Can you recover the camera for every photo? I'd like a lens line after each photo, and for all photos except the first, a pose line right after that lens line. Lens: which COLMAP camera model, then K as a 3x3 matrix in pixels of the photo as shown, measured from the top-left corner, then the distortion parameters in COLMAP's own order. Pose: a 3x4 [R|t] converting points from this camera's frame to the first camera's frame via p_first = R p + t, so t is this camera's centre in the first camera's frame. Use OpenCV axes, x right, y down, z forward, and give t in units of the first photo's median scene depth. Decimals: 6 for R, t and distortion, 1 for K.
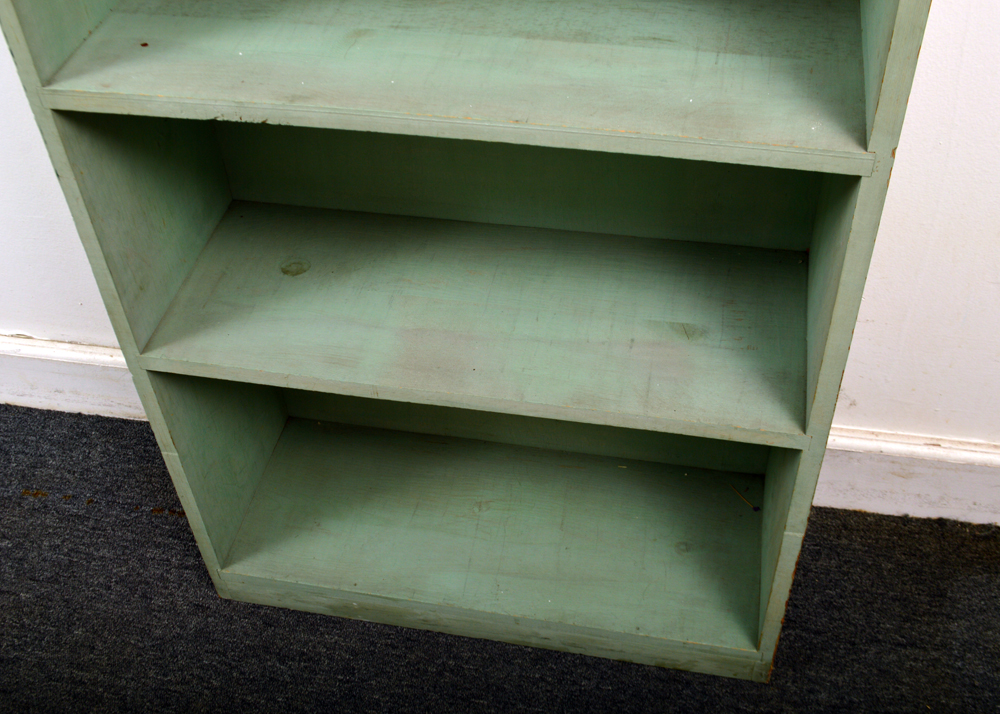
lens RADIAL K [[1140.7, 0, 495.8], [0, 1140.7, 360.1], [0, 0, 1]] dist [-0.029528, 0.000000]
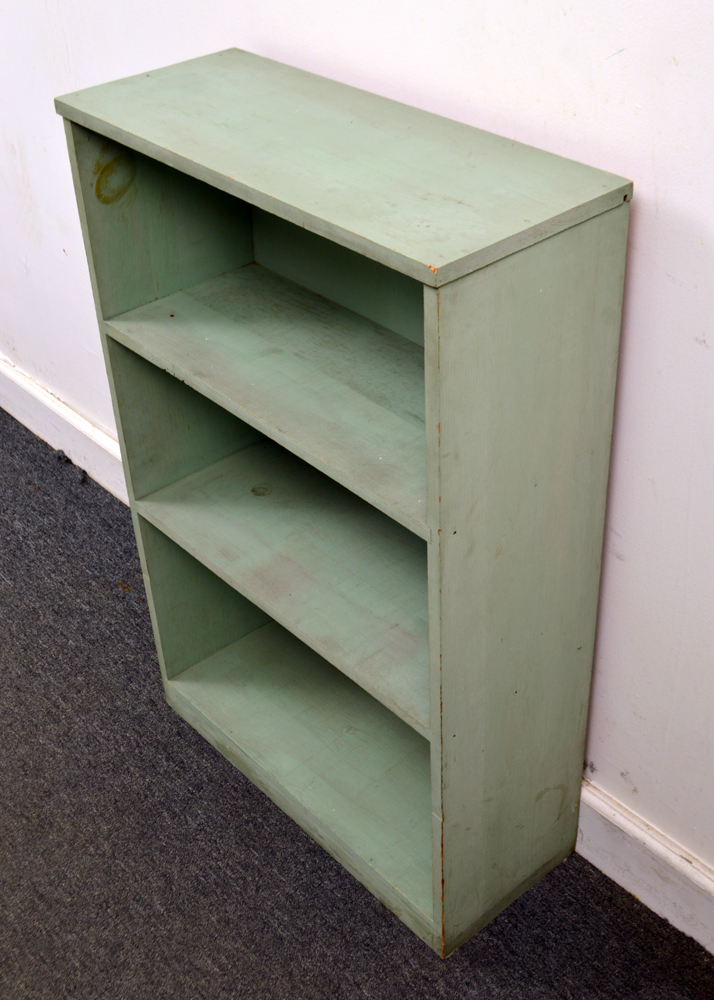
lens RADIAL K [[1300.5, 0, 361.9], [0, 1300.5, 498.8], [0, 0, 1]] dist [-0.023872, 0.000000]
pose [[0.791211, 0.364848, -0.490787, 0.738818], [-0.425244, 0.904988, -0.012785, -0.107940], [0.439492, 0.218819, 0.871186, -0.356572]]
